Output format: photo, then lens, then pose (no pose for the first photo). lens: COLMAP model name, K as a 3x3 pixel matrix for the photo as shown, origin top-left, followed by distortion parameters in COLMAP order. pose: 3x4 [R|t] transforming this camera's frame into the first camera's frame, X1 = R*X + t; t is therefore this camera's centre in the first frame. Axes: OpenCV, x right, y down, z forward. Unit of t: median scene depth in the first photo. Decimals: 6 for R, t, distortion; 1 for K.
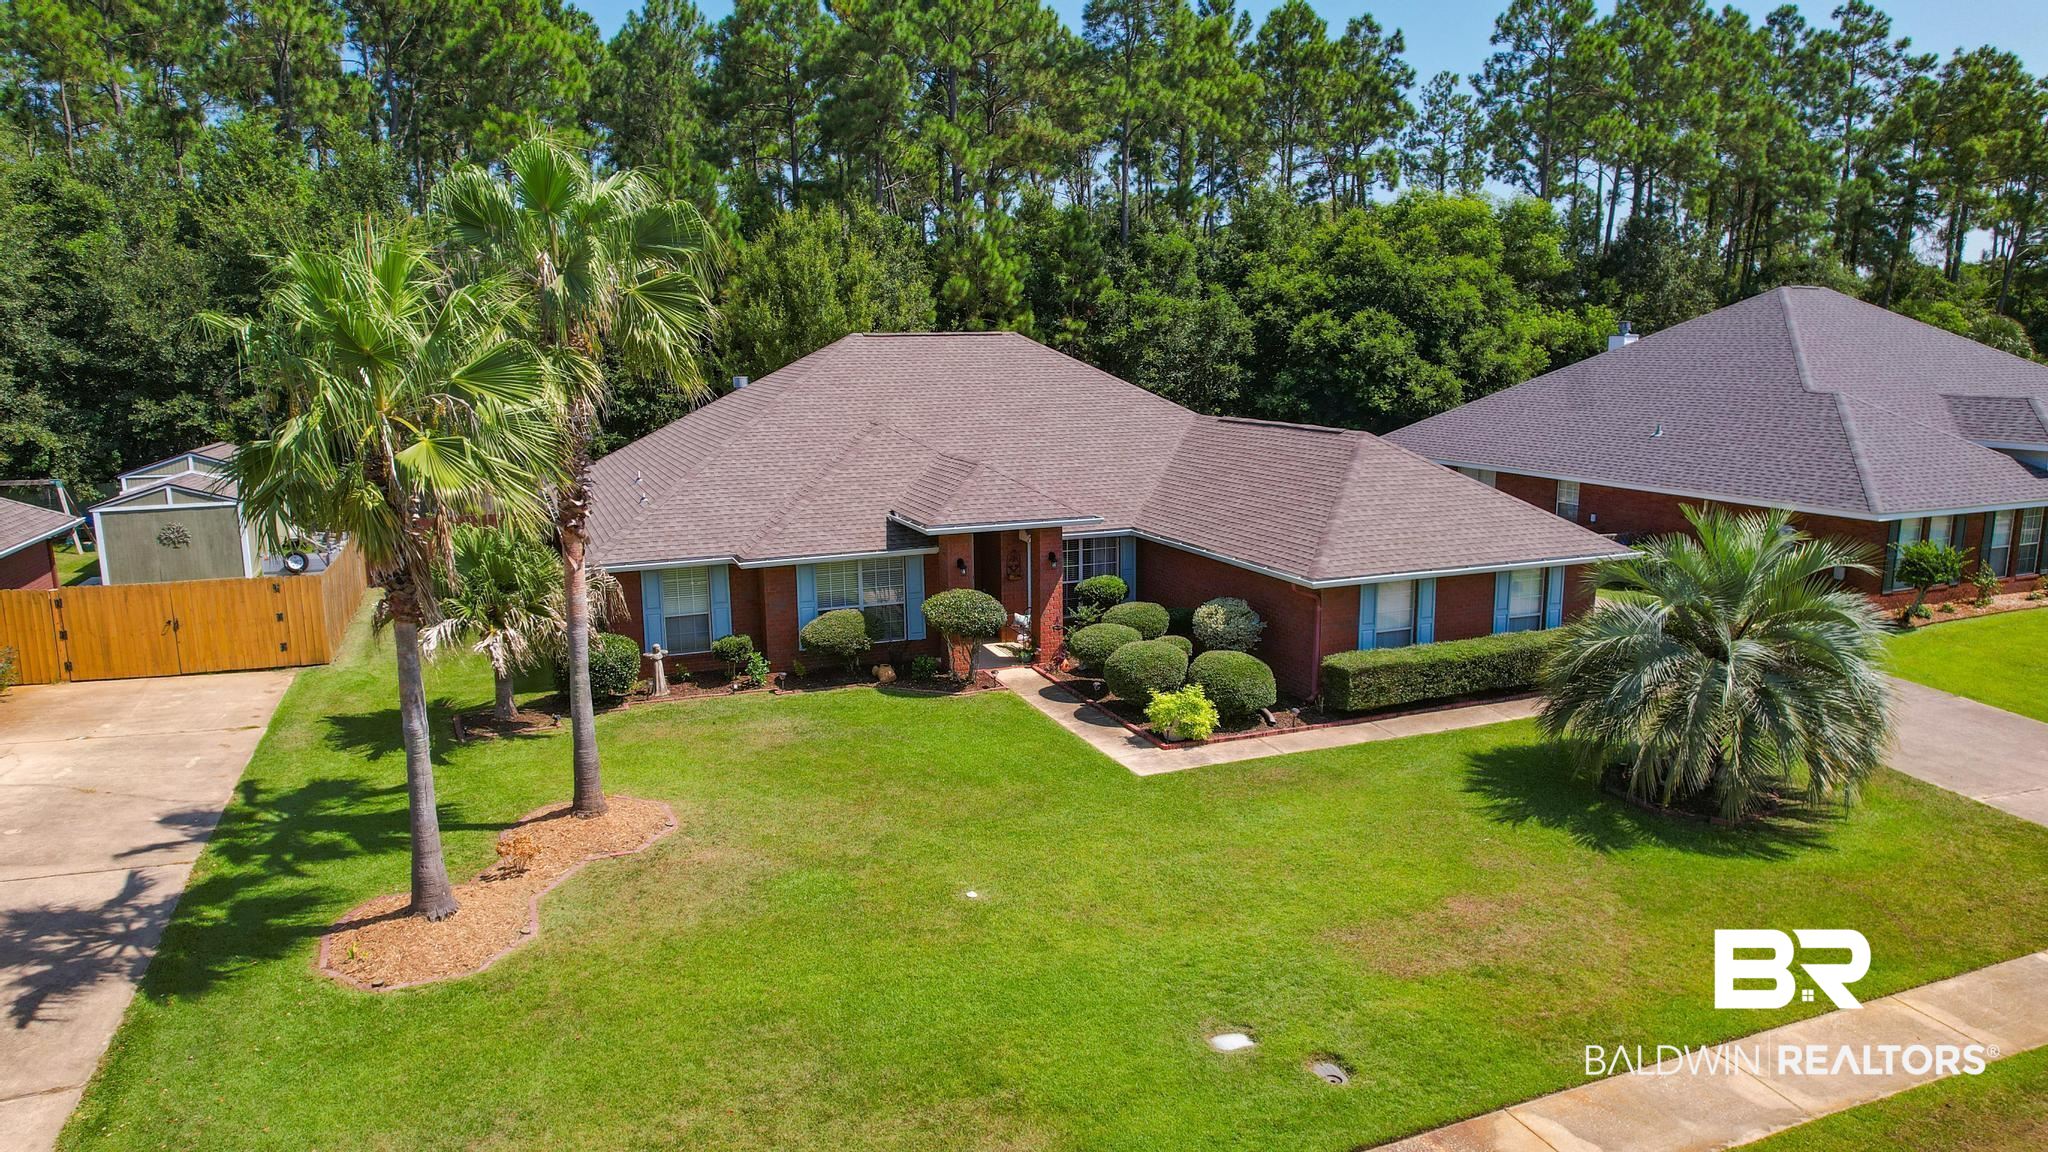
lens RADIAL K [[1321.3, 0, 1024.0], [0, 1321.3, 576.0], [0, 0, 1]] dist [-0.078389, 0.069804]
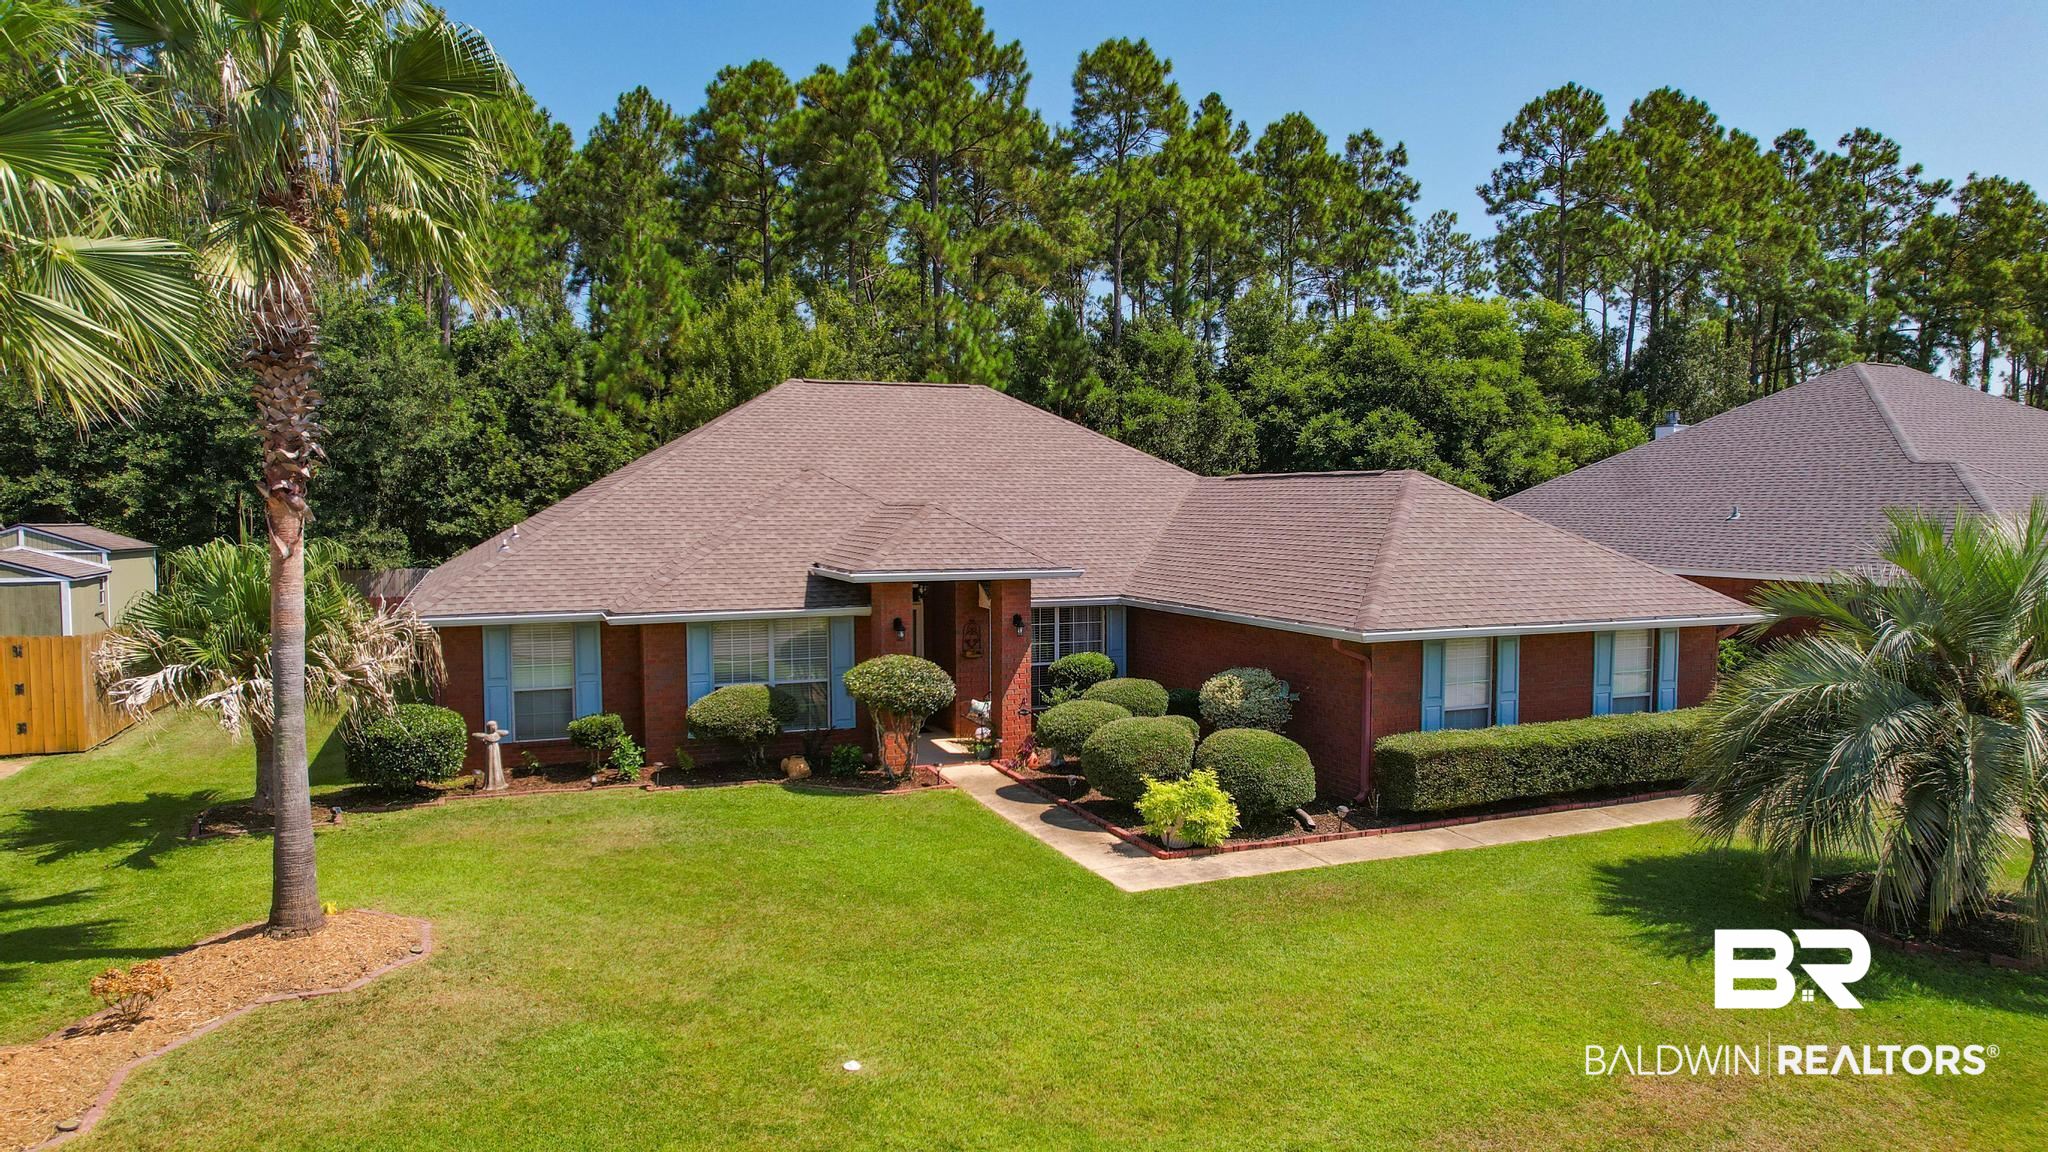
lens RADIAL K [[1321.3, 0, 1024.0], [0, 1321.3, 576.0], [0, 0, 1]] dist [-0.078389, 0.069804]
pose [[0.999962, 0.008203, 0.002957, 0.023411], [-0.007778, 0.992392, -0.122875, 0.056776], [-0.003943, 0.122847, 0.992418, 0.231729]]
